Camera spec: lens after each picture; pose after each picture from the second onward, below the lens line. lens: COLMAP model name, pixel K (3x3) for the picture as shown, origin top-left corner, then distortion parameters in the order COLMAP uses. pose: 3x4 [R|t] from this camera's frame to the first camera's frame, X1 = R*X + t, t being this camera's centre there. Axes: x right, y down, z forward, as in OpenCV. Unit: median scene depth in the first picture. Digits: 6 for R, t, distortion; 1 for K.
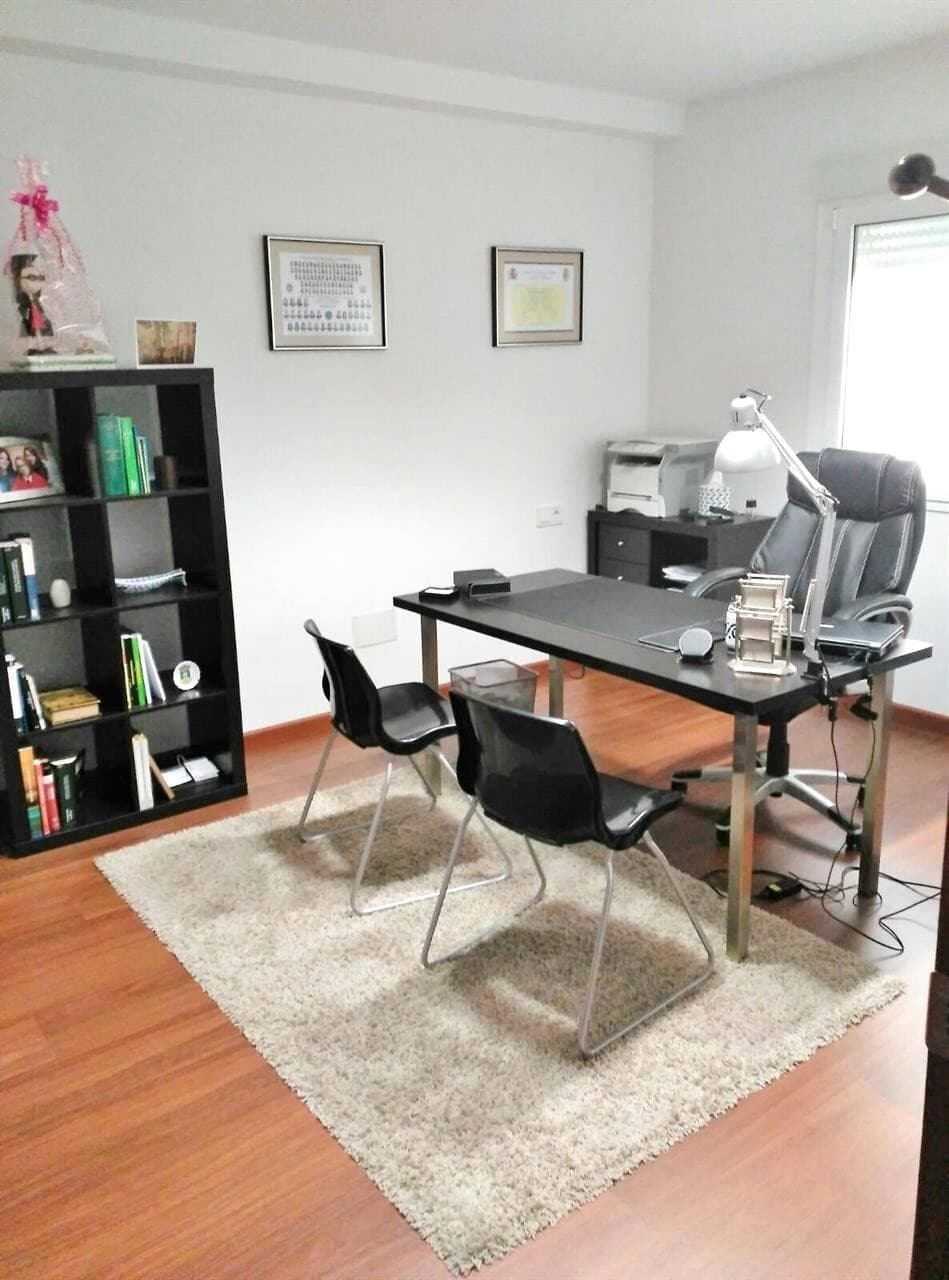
lens RADIAL K [[1029.2, 0, 484.6], [0, 1029.2, 611.0], [0, 0, 1]] dist [0.005806, 0.003376]
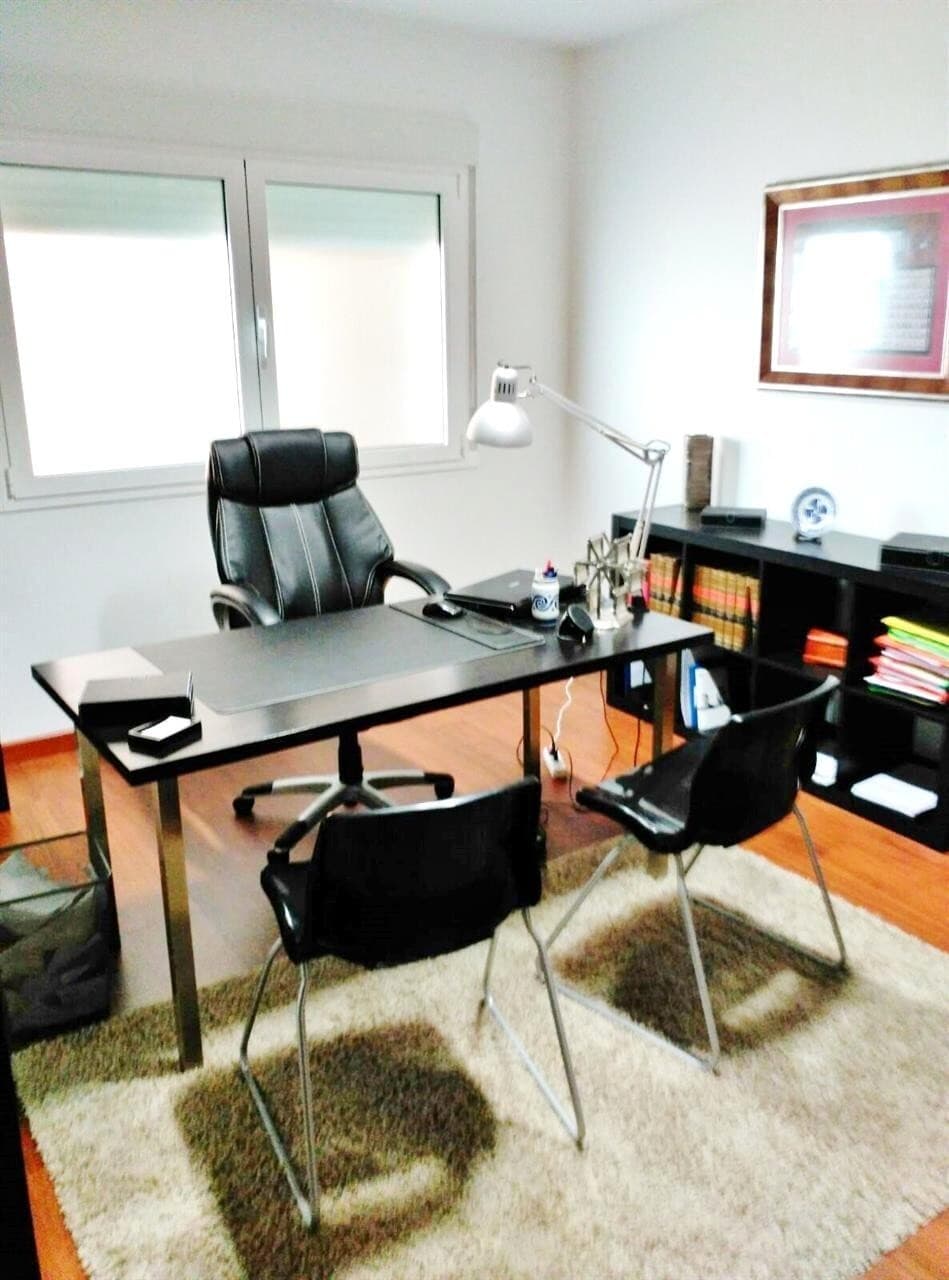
lens RADIAL K [[1029.2, 0, 484.6], [0, 1029.2, 611.0], [0, 0, 1]] dist [0.005806, 0.003376]
pose [[0.065685, -0.245300, 0.967219, -0.461654], [0.245908, 0.943397, 0.222559, -0.130785], [-0.967065, 0.223228, 0.122288, 0.605952]]
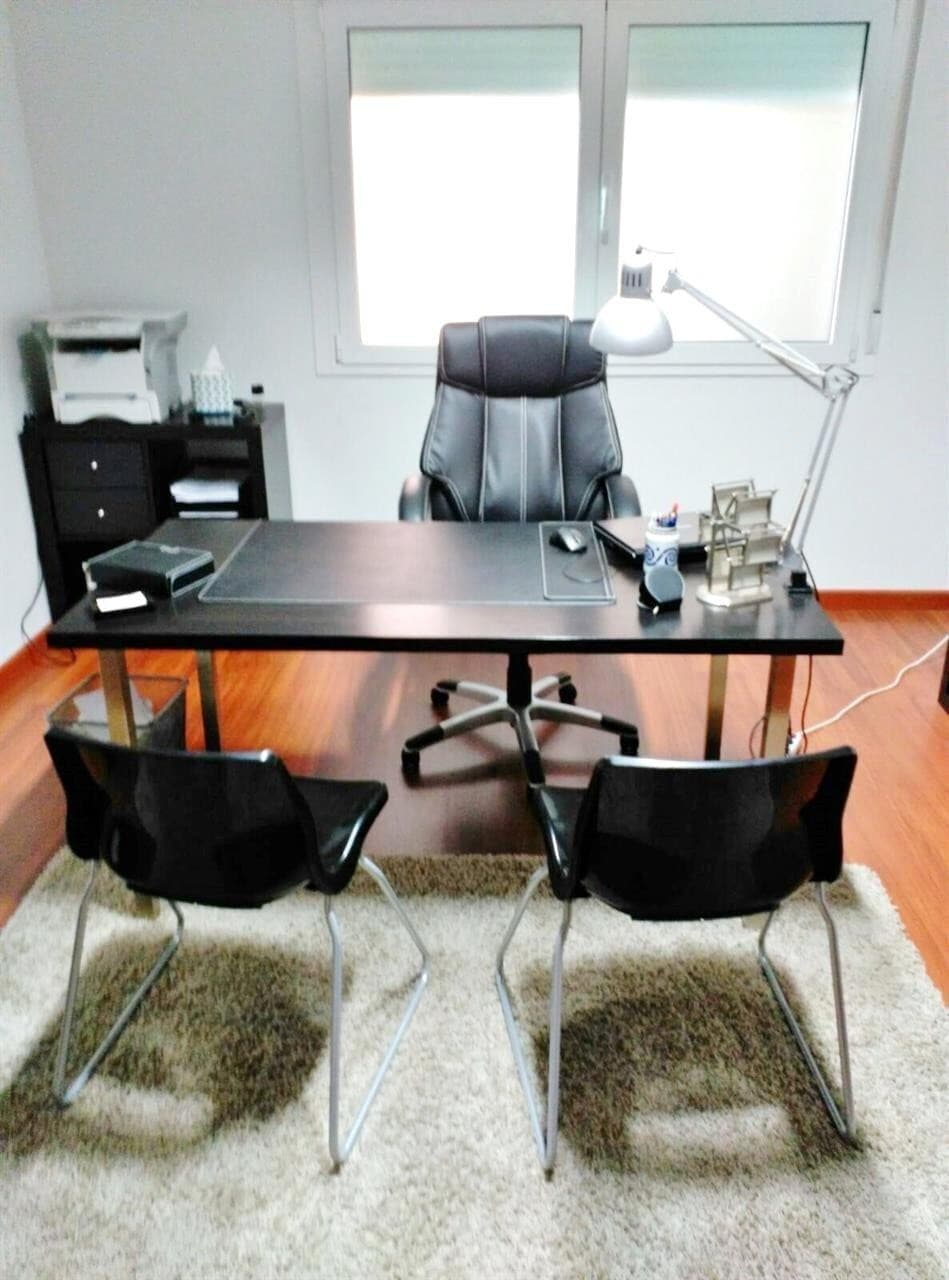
lens RADIAL K [[1029.2, 0, 484.6], [0, 1029.2, 611.0], [0, 0, 1]] dist [0.005806, 0.003376]
pose [[0.636161, -0.267693, 0.723629, -0.275575], [0.173265, 0.963494, 0.204104, -0.077692], [-0.751850, -0.004463, 0.659319, 0.371308]]
